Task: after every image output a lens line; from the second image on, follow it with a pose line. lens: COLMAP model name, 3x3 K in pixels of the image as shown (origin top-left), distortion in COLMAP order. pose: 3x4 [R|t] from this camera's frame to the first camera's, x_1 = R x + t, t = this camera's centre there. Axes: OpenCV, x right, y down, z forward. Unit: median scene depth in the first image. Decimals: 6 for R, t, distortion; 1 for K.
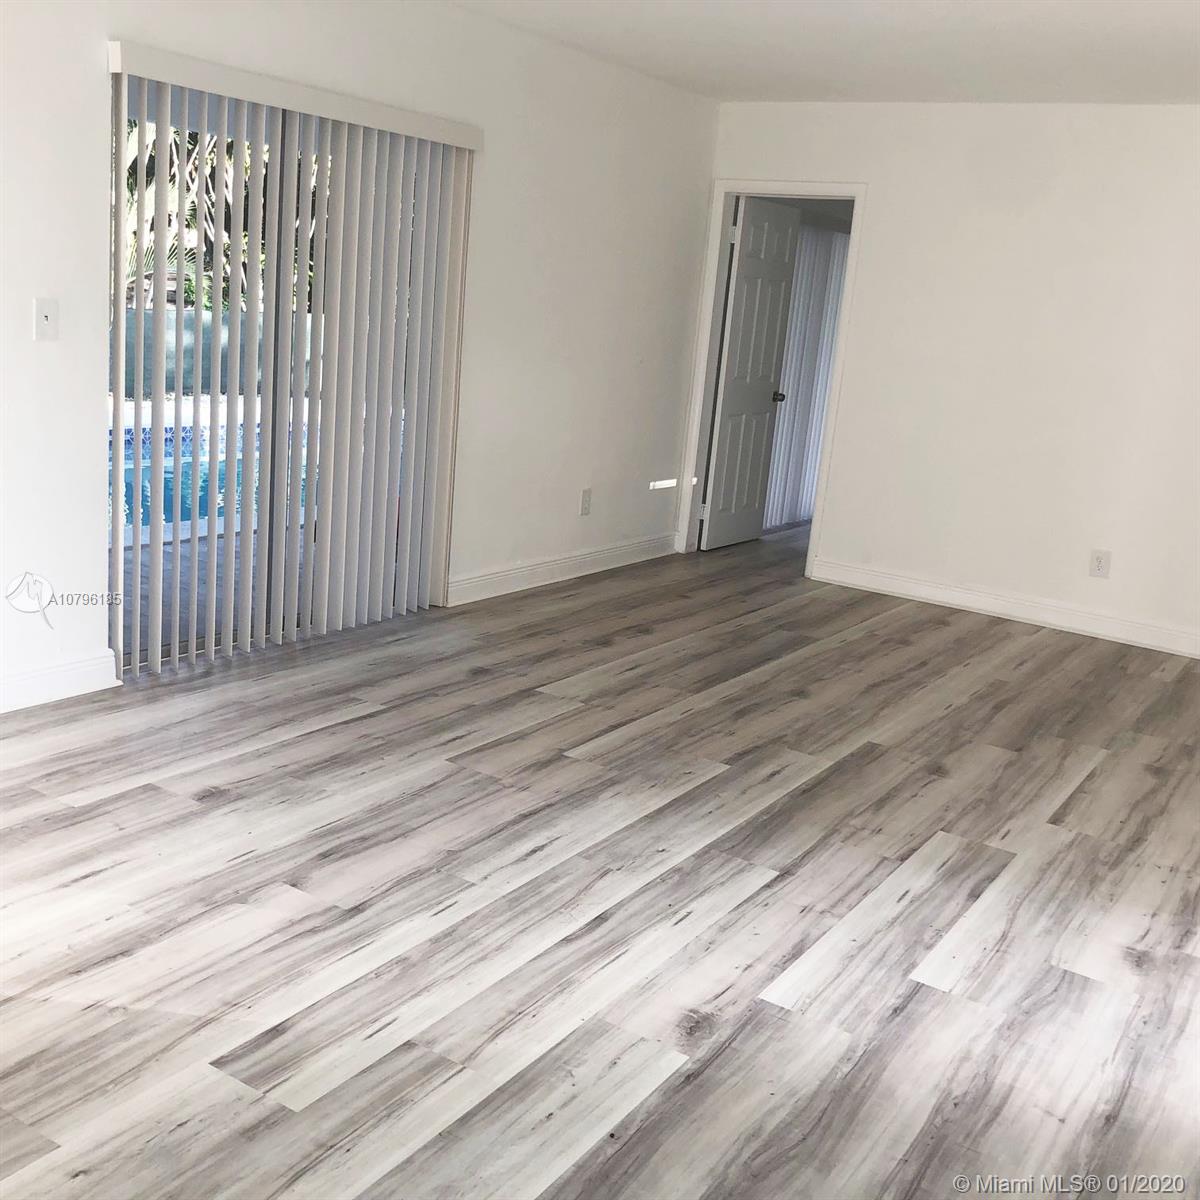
lens RADIAL K [[1336.7, 0, 597.8], [0, 1336.7, 604.6], [0, 0, 1]] dist [0.005063, 0.000000]
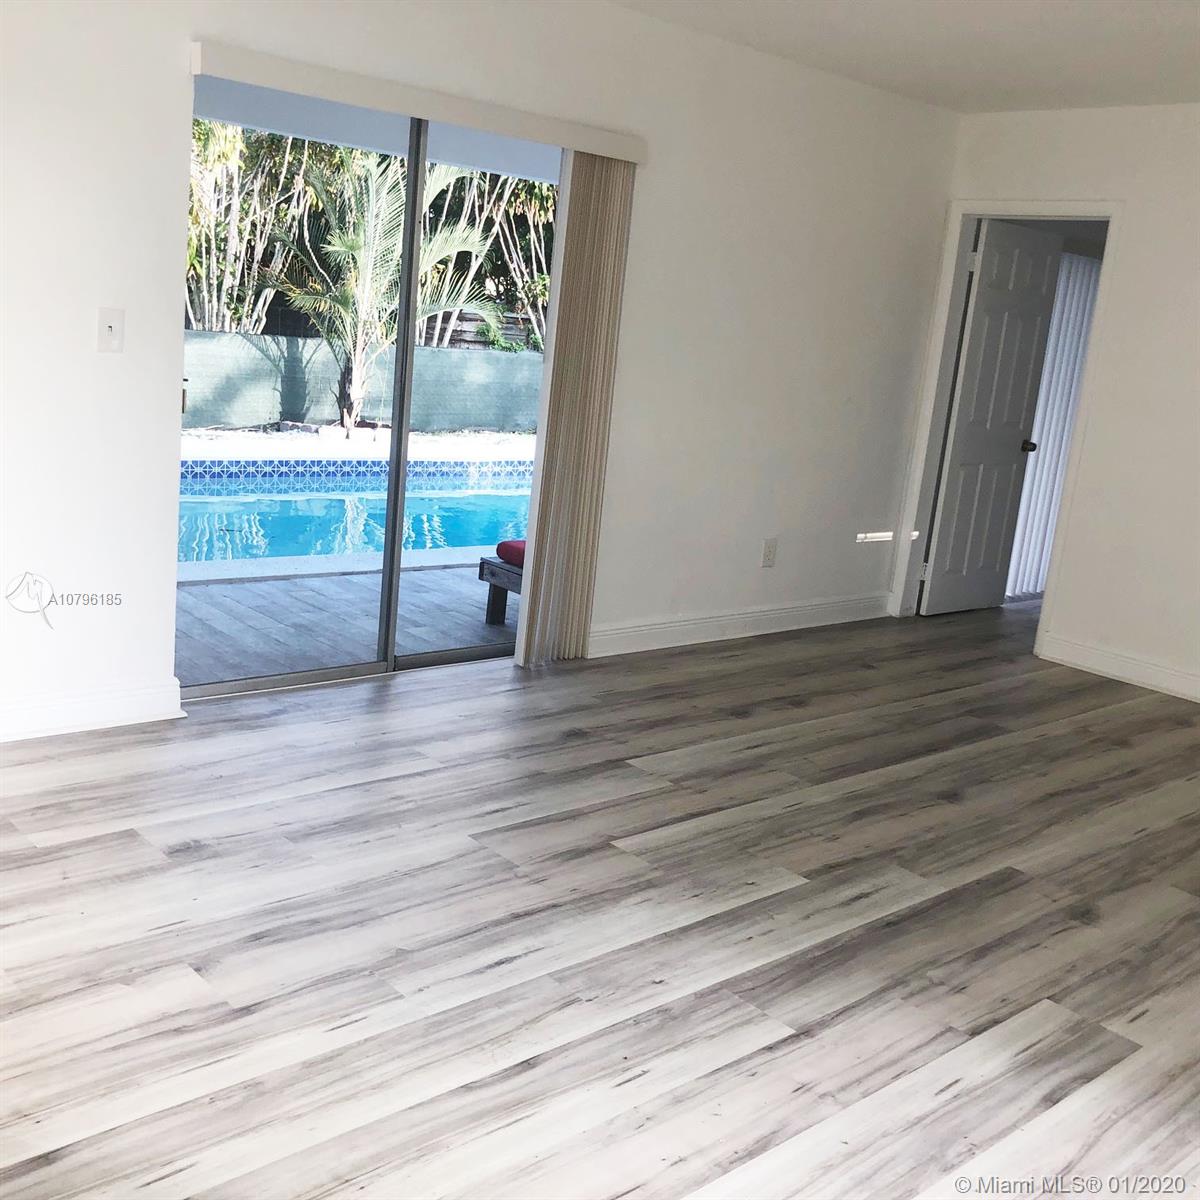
lens RADIAL K [[1336.7, 0, 581.6], [0, 1336.7, 607.0], [0, 0, 1]] dist [0.005063, 0.000000]
pose [[0.964198, 0.067149, -0.256540, 0.169266], [-0.075090, 0.996950, -0.021273, -0.019886], [0.254329, 0.039775, 0.966300, 0.162426]]
